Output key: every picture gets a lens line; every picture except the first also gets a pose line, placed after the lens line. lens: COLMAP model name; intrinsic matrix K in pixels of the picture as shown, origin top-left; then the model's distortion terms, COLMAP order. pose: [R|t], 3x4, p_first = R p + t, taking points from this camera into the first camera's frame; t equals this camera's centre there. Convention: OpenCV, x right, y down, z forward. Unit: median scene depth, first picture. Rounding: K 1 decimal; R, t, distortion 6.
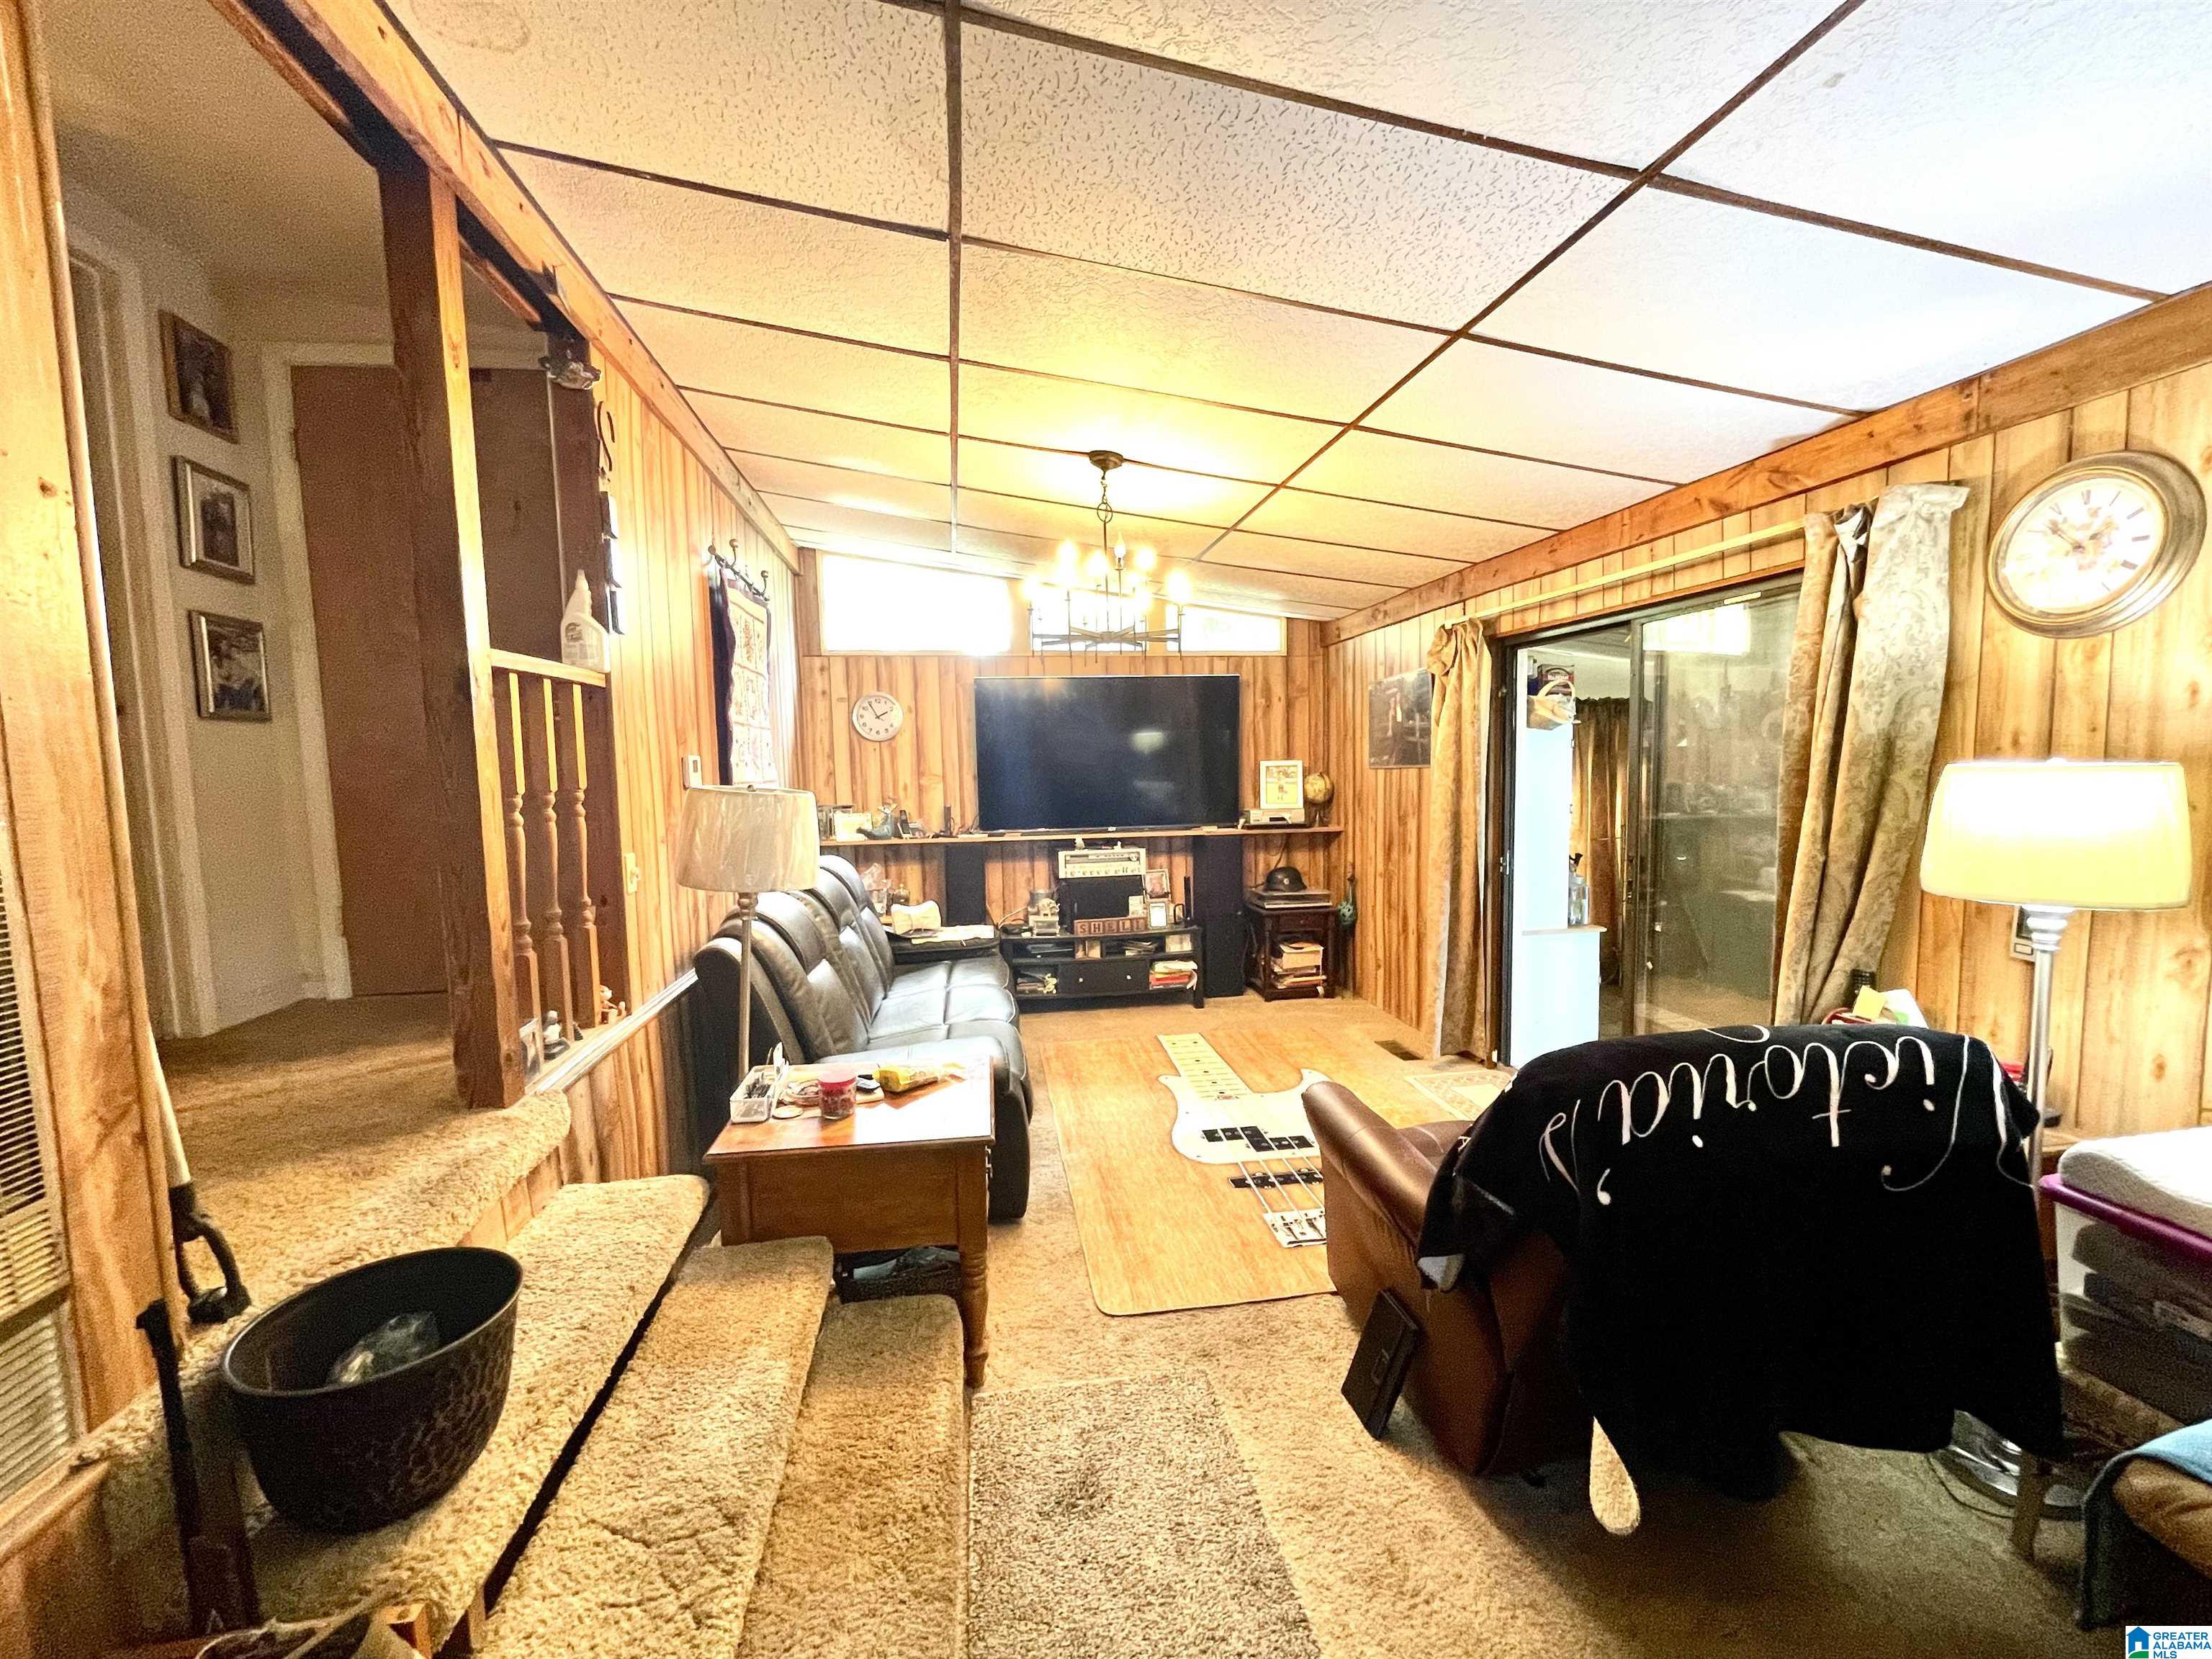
lens RADIAL K [[891.1, 0, 1106.0], [0, 891.1, 829.5], [0, 0, 1]] dist [-0.000938, -0.000470]
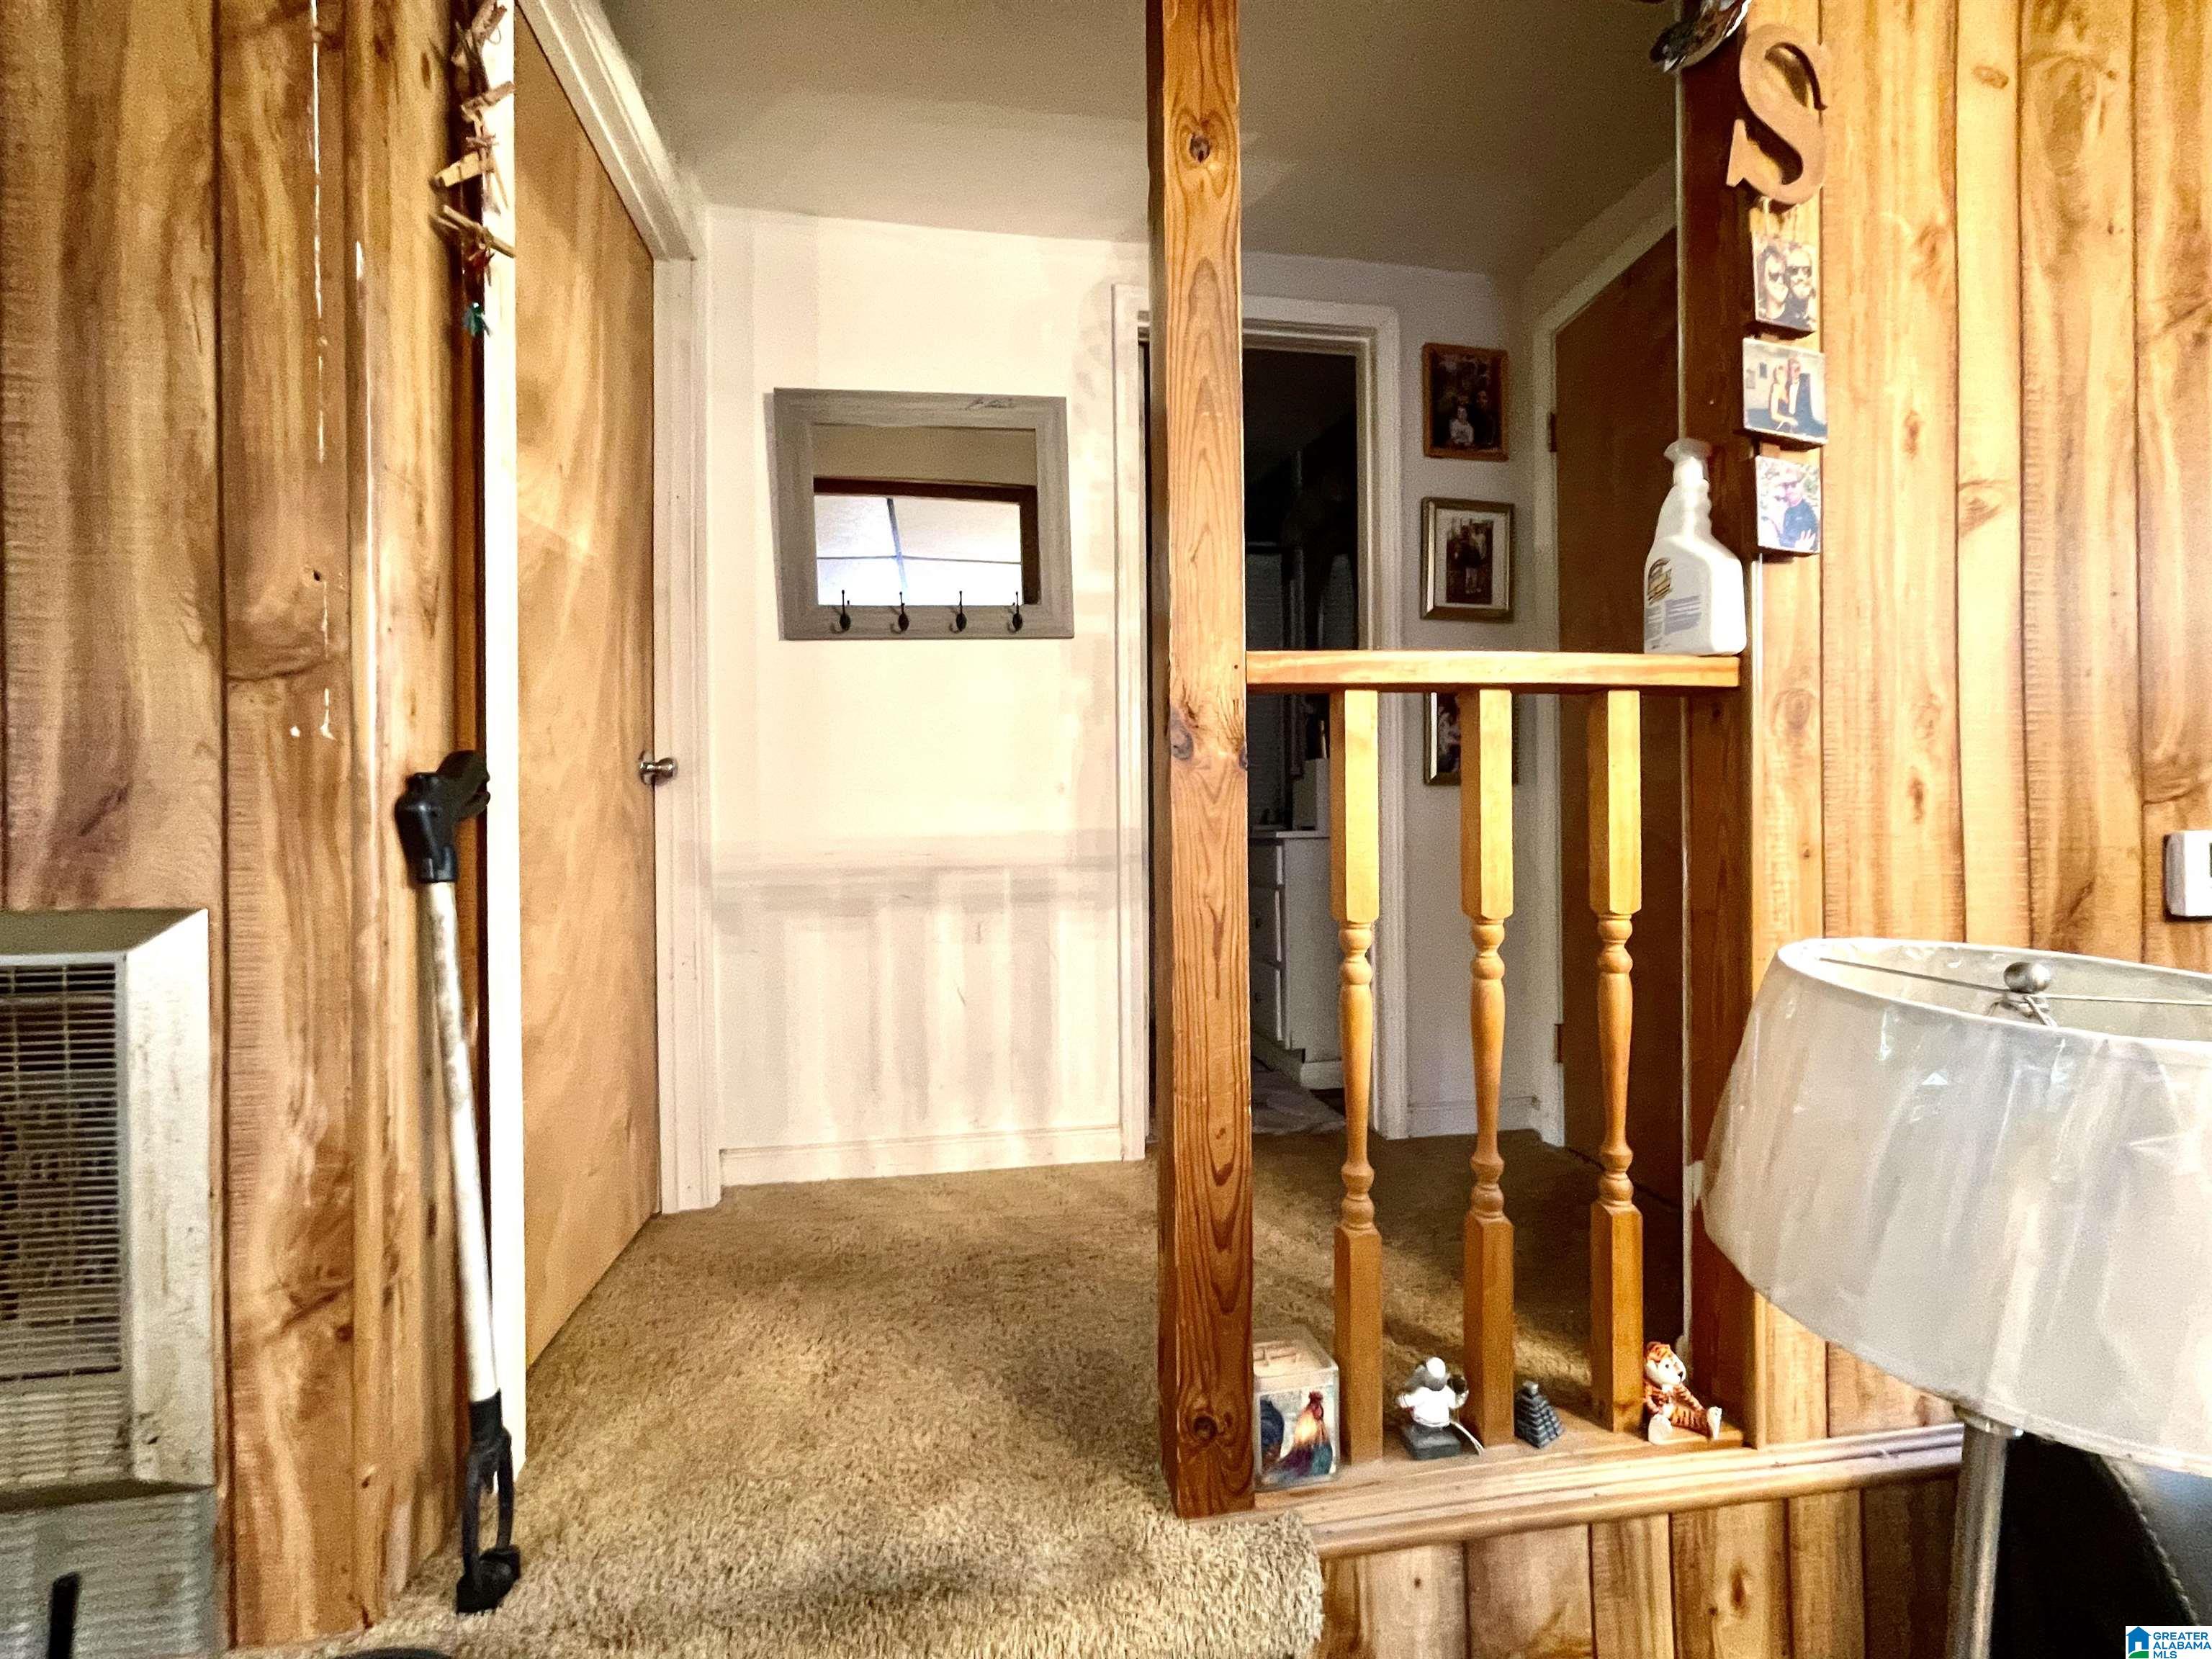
lens RADIAL K [[891.1, 0, 1106.0], [0, 891.1, 829.5], [0, 0, 1]] dist [-0.000938, -0.000470]
pose [[-0.009104, 0.028951, -0.999539, -0.120061], [-0.073995, 0.996821, 0.029546, -0.084788], [0.997217, 0.074230, -0.006933, 0.720230]]
